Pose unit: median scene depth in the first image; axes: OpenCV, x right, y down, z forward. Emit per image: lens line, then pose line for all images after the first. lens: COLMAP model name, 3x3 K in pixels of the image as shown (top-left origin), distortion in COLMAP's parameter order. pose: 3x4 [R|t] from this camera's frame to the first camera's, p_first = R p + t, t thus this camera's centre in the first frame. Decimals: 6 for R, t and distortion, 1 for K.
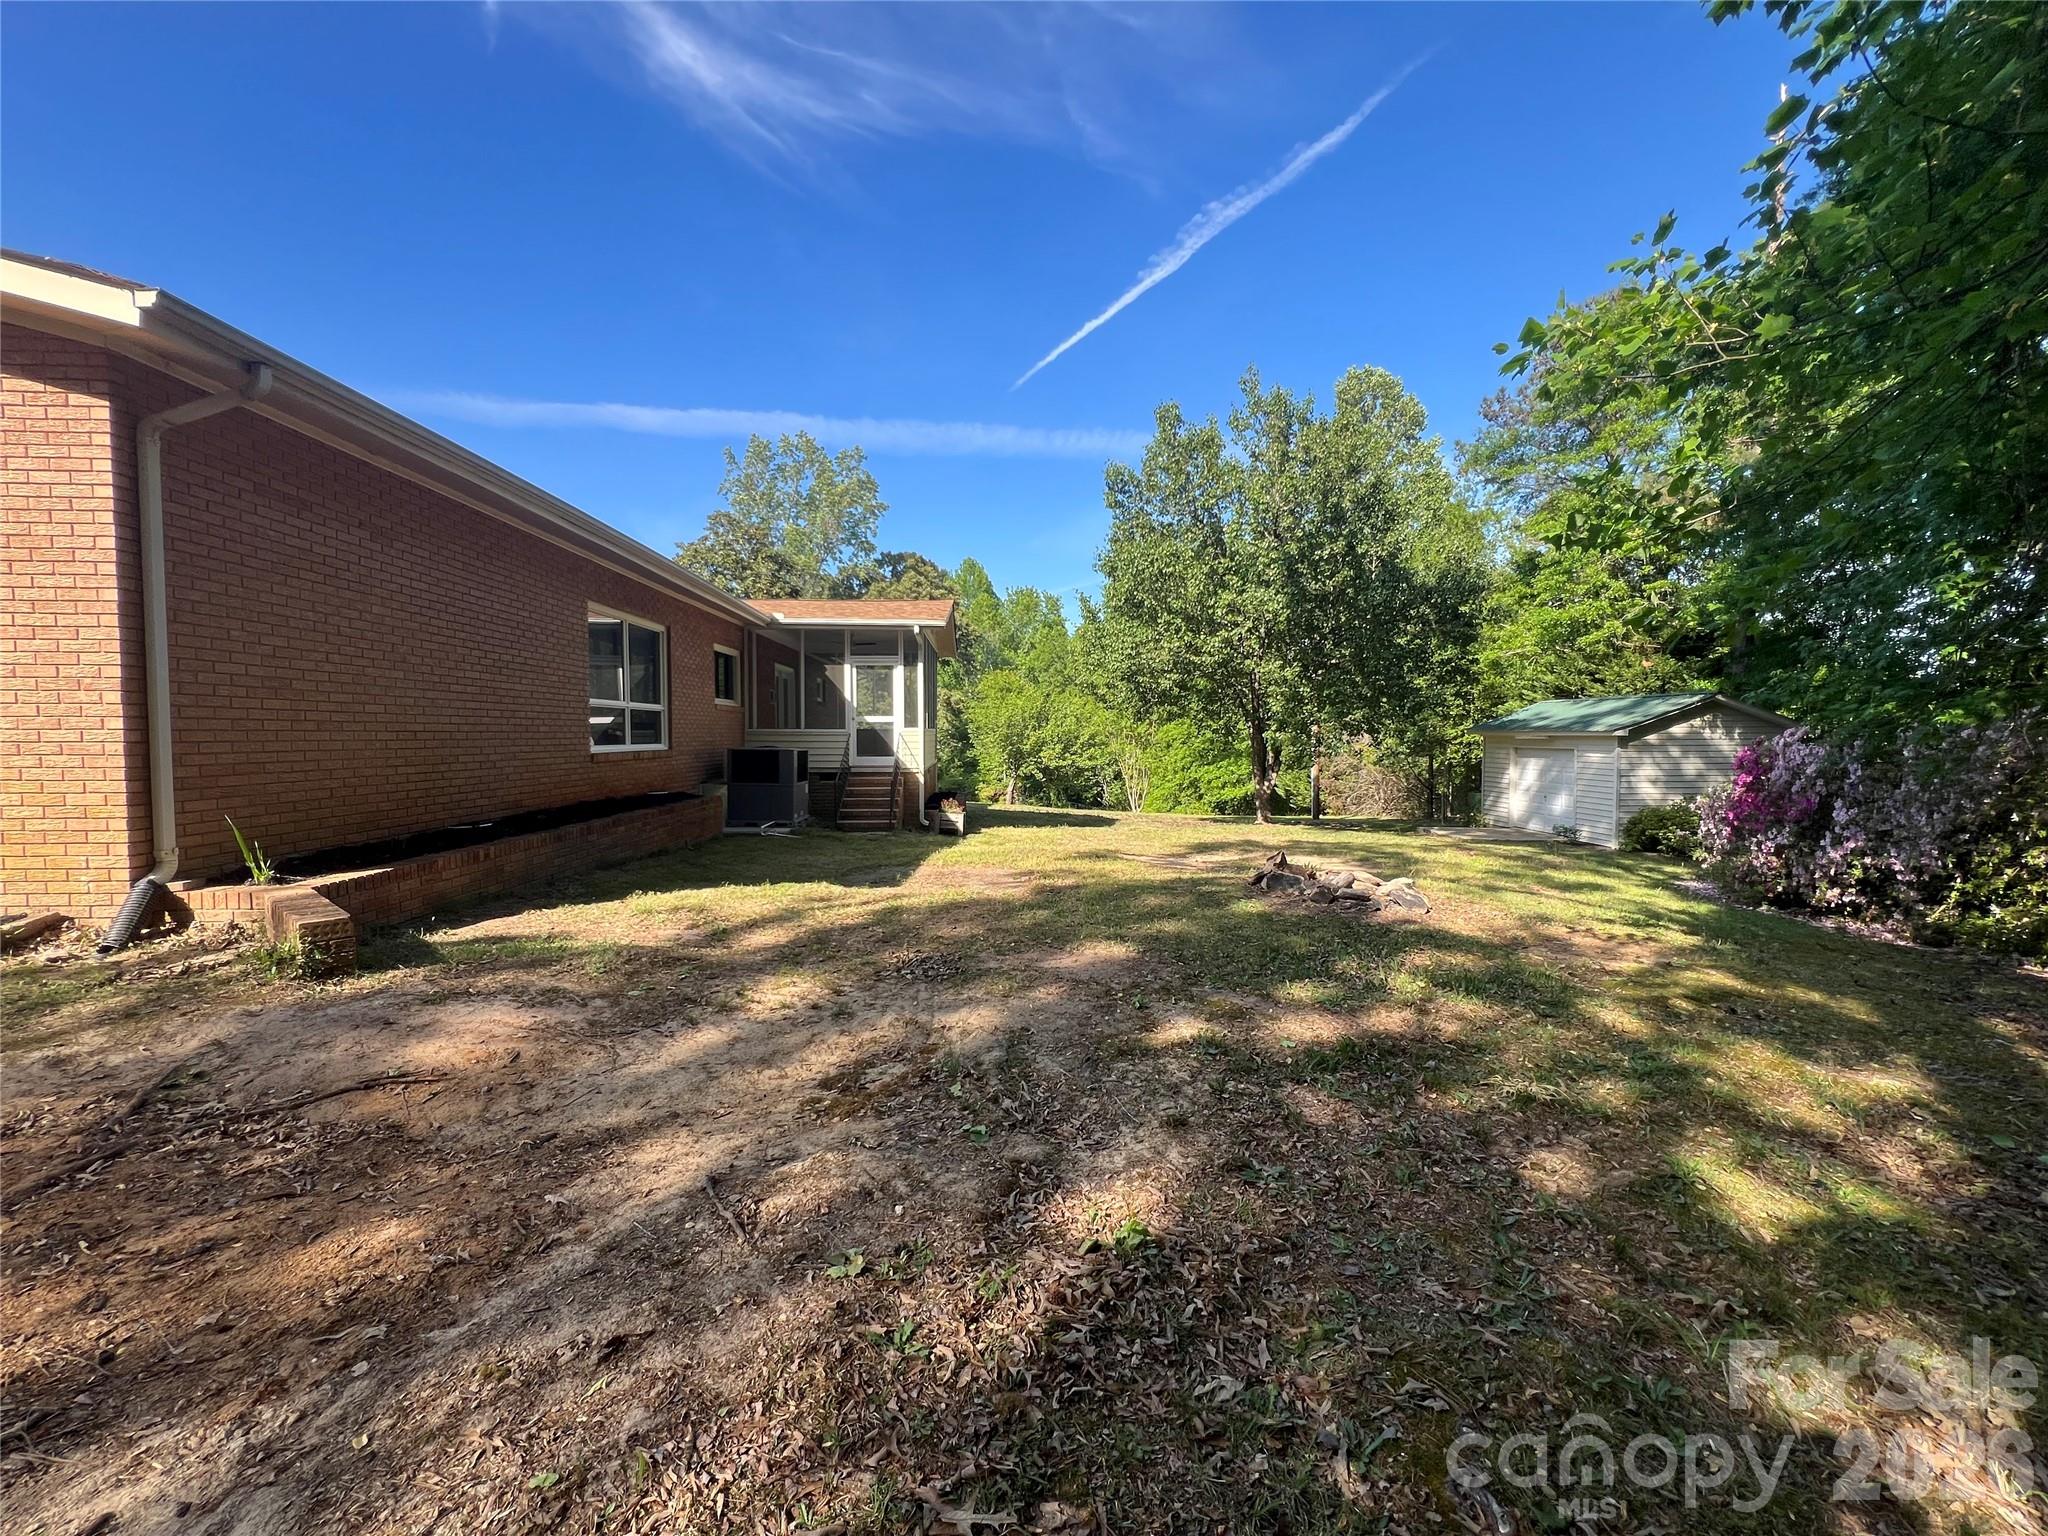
lens RADIAL K [[821.2, 0, 1027.9], [0, 821.2, 768.4], [0, 0, 1]] dist [-0.003523, 0.001345]
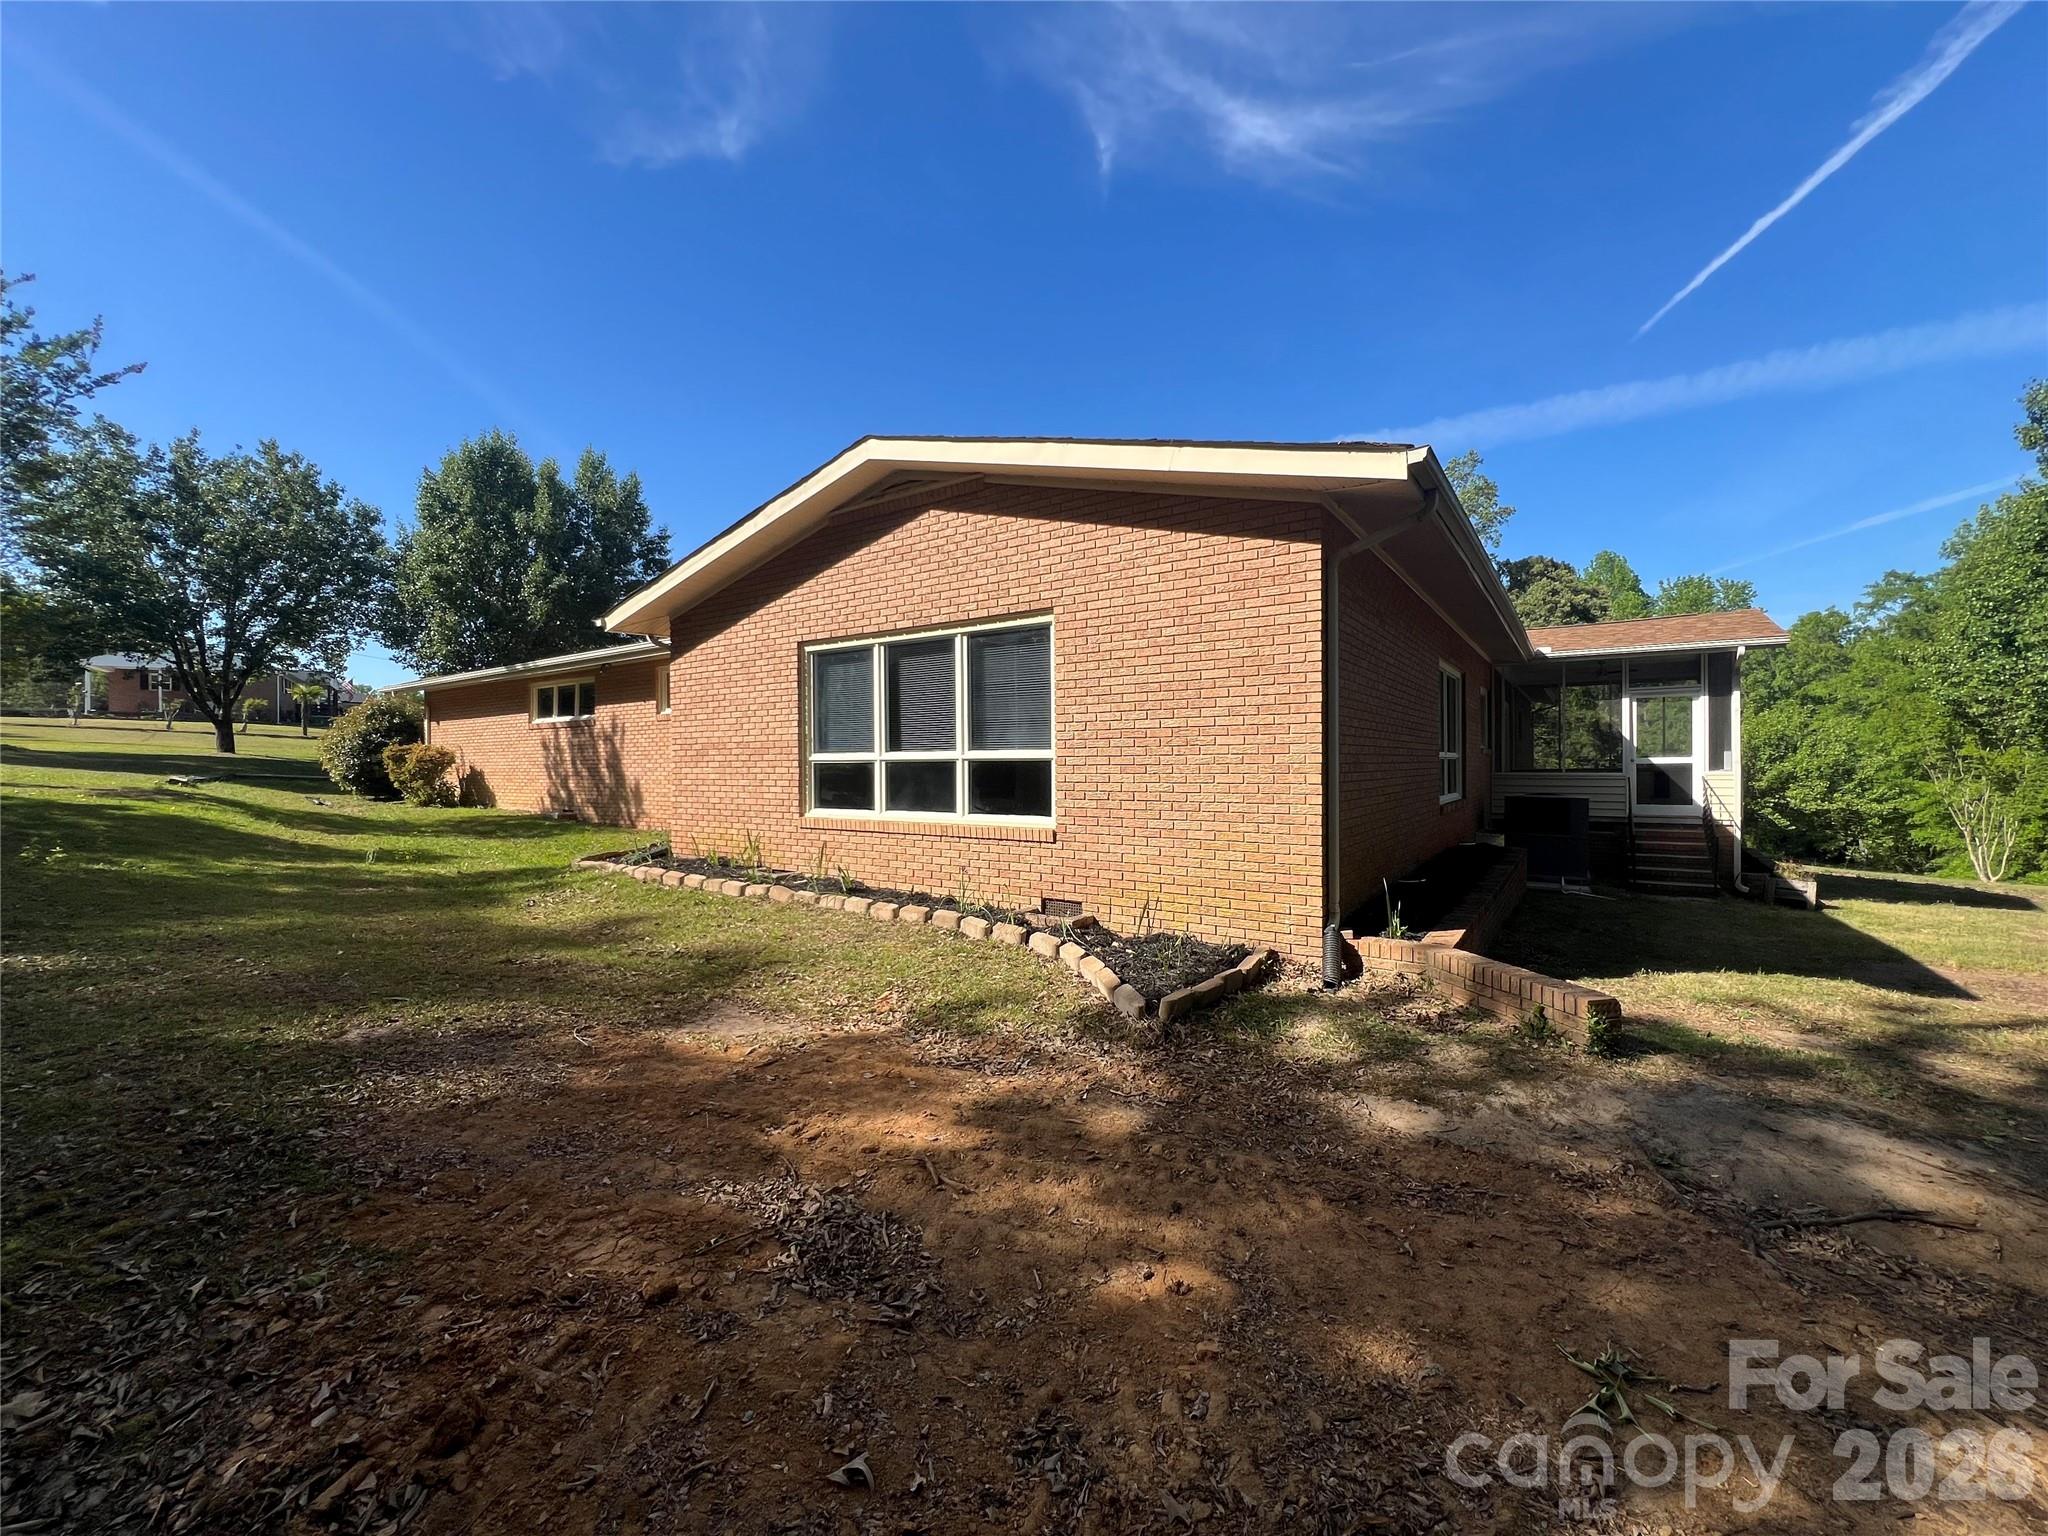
lens RADIAL K [[821.2, 0, 1023.1], [0, 821.2, 764.6], [0, 0, 1]] dist [-0.003523, 0.001345]
pose [[0.792142, -0.005738, -0.610310, -0.198680], [-0.017718, 0.999318, -0.032392, -0.016936], [0.610080, 0.036472, 0.791500, -0.073583]]
